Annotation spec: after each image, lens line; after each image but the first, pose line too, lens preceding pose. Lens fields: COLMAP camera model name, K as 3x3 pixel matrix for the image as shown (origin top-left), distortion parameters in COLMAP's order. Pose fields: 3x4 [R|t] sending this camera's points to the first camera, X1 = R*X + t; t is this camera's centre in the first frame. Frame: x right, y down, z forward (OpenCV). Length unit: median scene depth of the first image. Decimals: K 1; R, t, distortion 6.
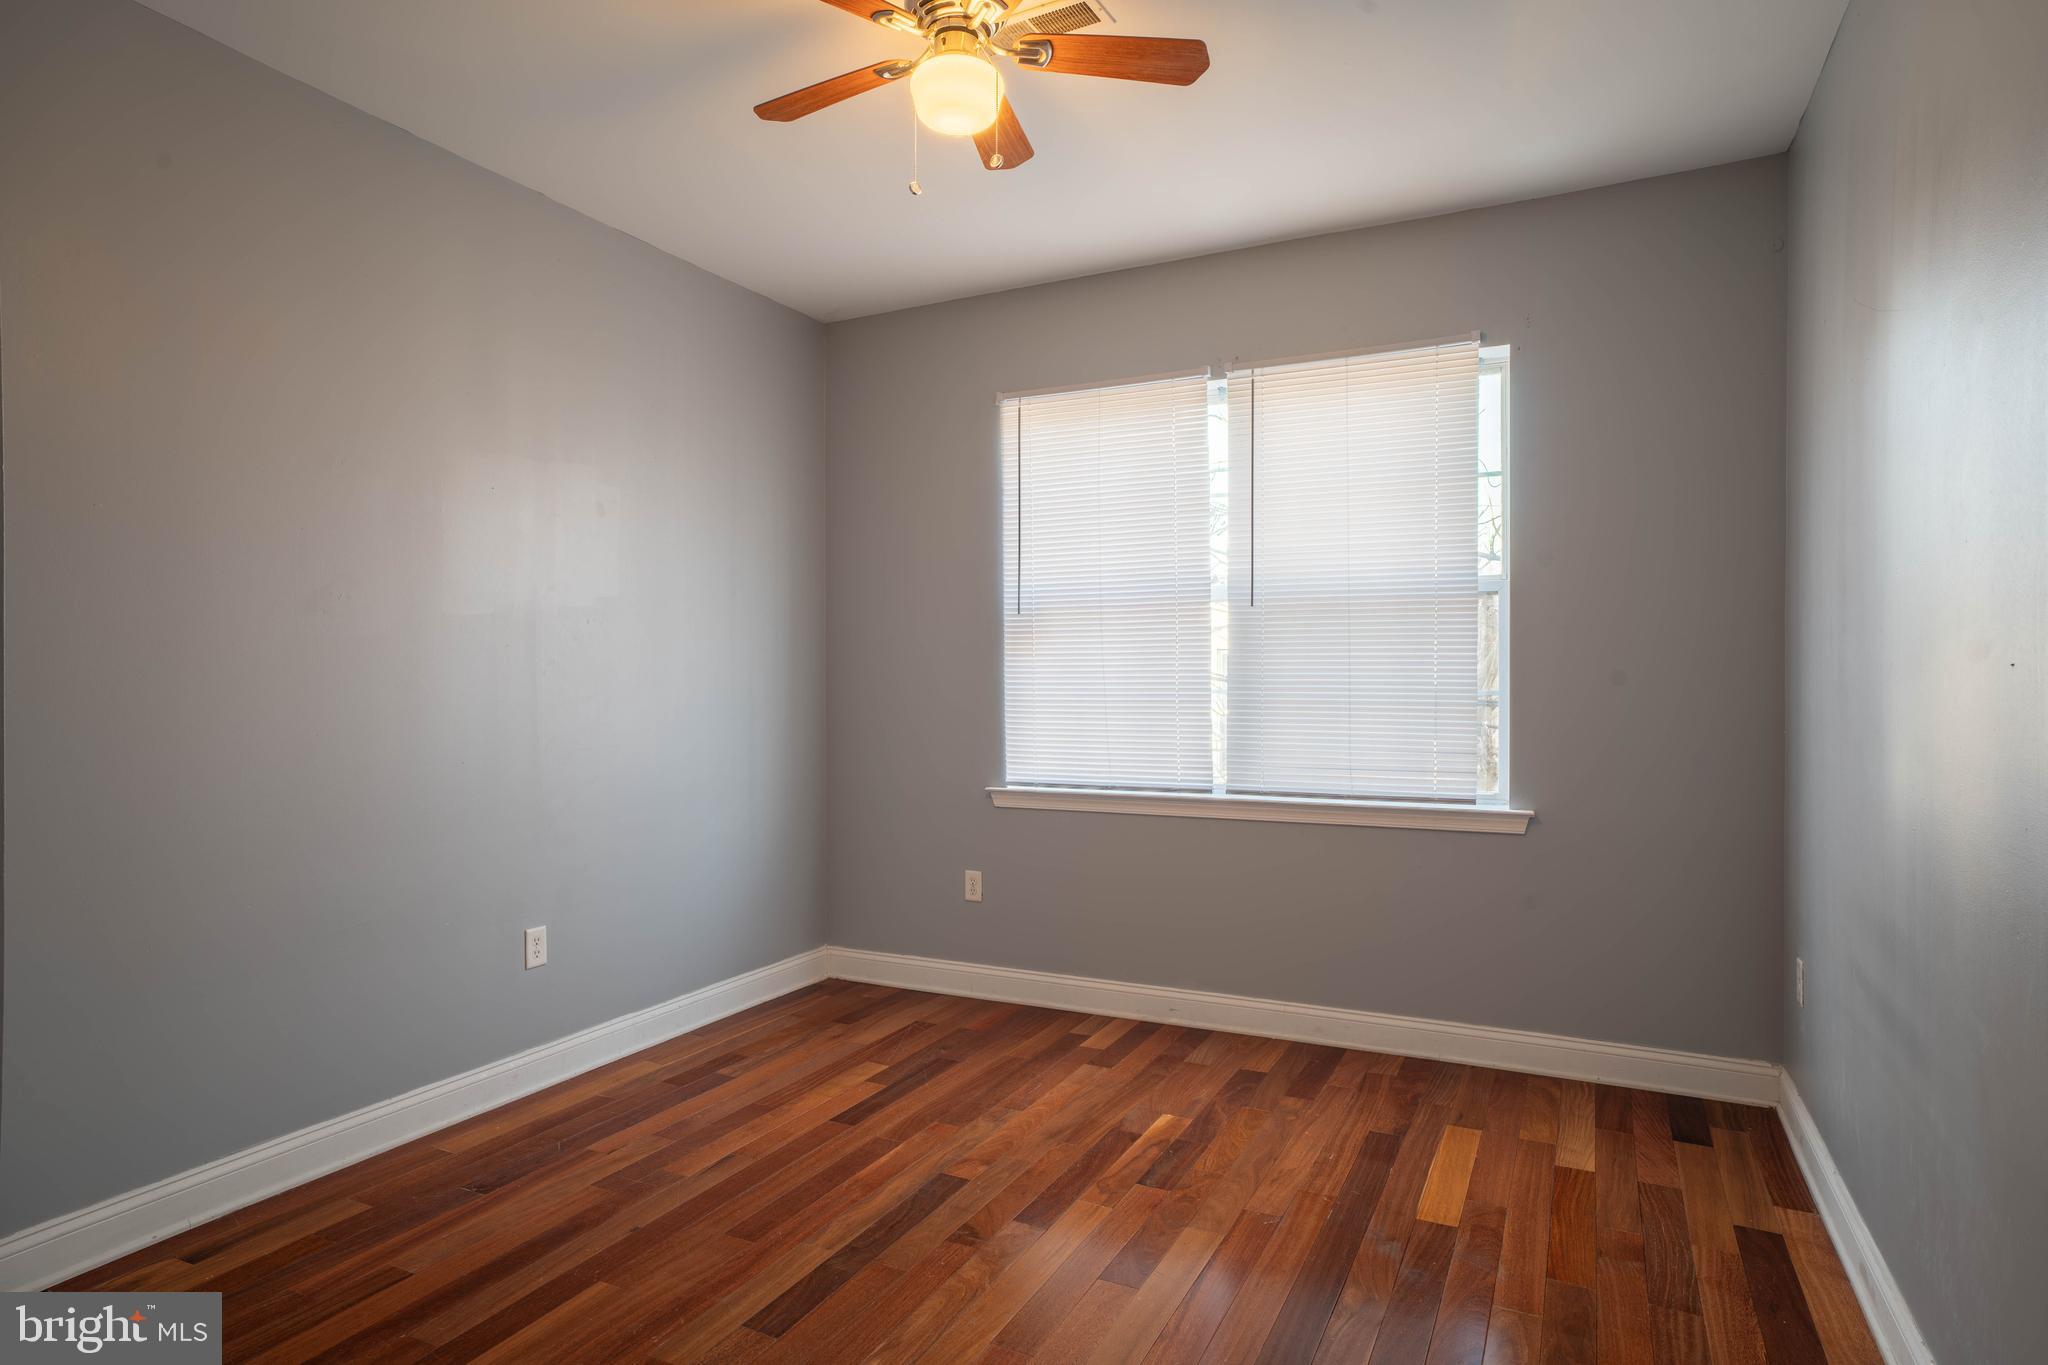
lens RADIAL K [[1151.3, 0, 1035.0], [0, 1151.3, 688.8], [0, 0, 1]] dist [0.006492, 0.000449]
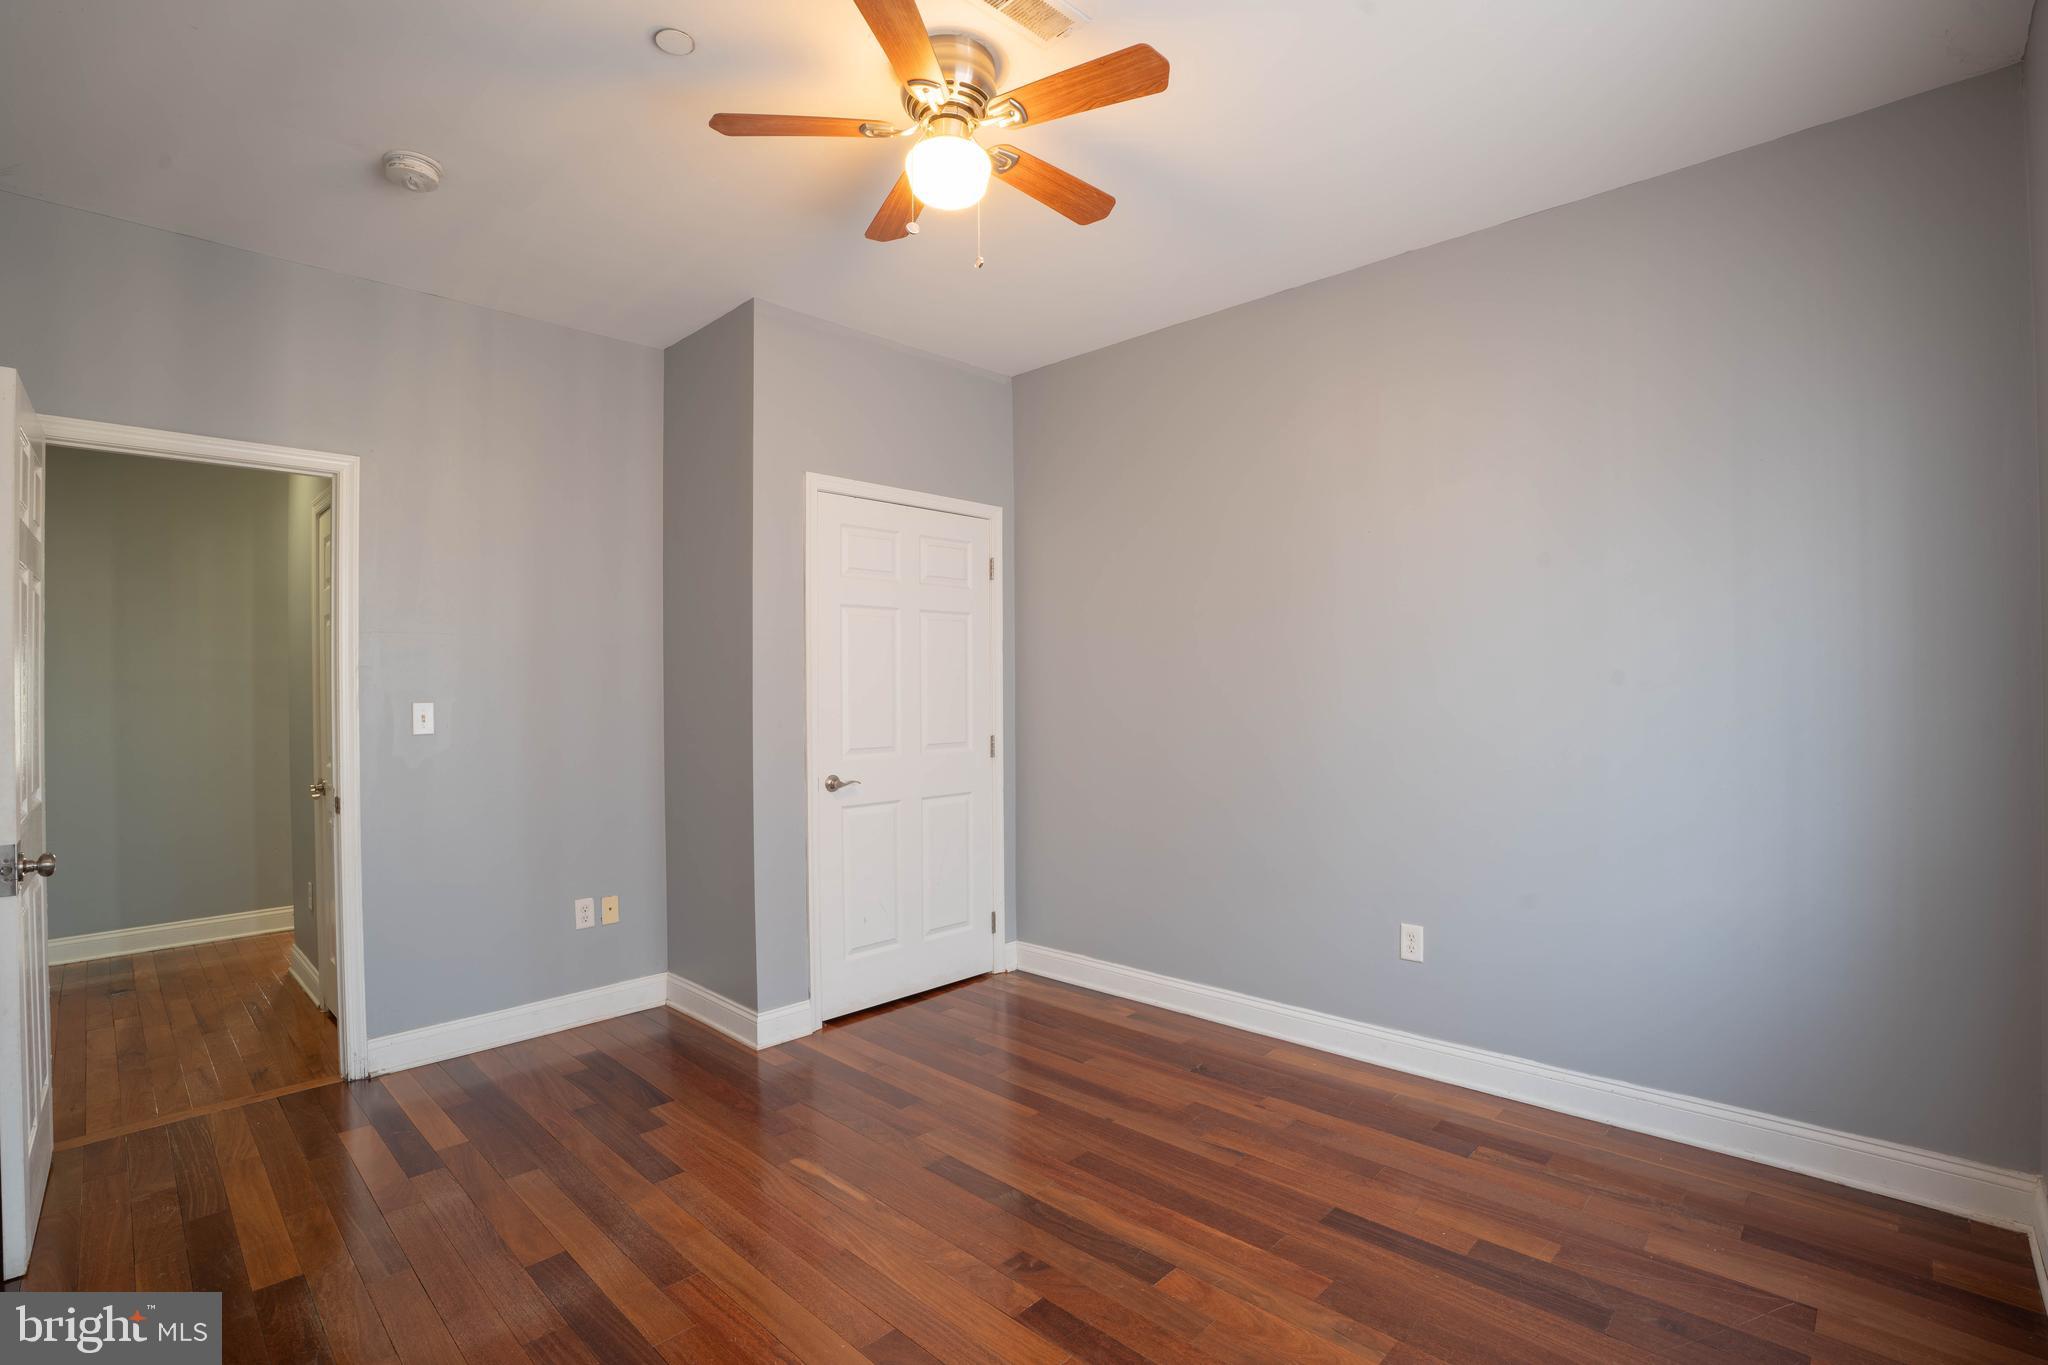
lens RADIAL K [[938.6, 0, 1009.1], [0, 938.6, 686.4], [0, 0, 1]] dist [-0.058659, 0.011335]
pose [[-0.318660, -0.001867, -0.947867, 0.601206], [0.001858, 0.999995, -0.002594, -0.018428], [0.947867, -0.002588, -0.318655, 1.071508]]
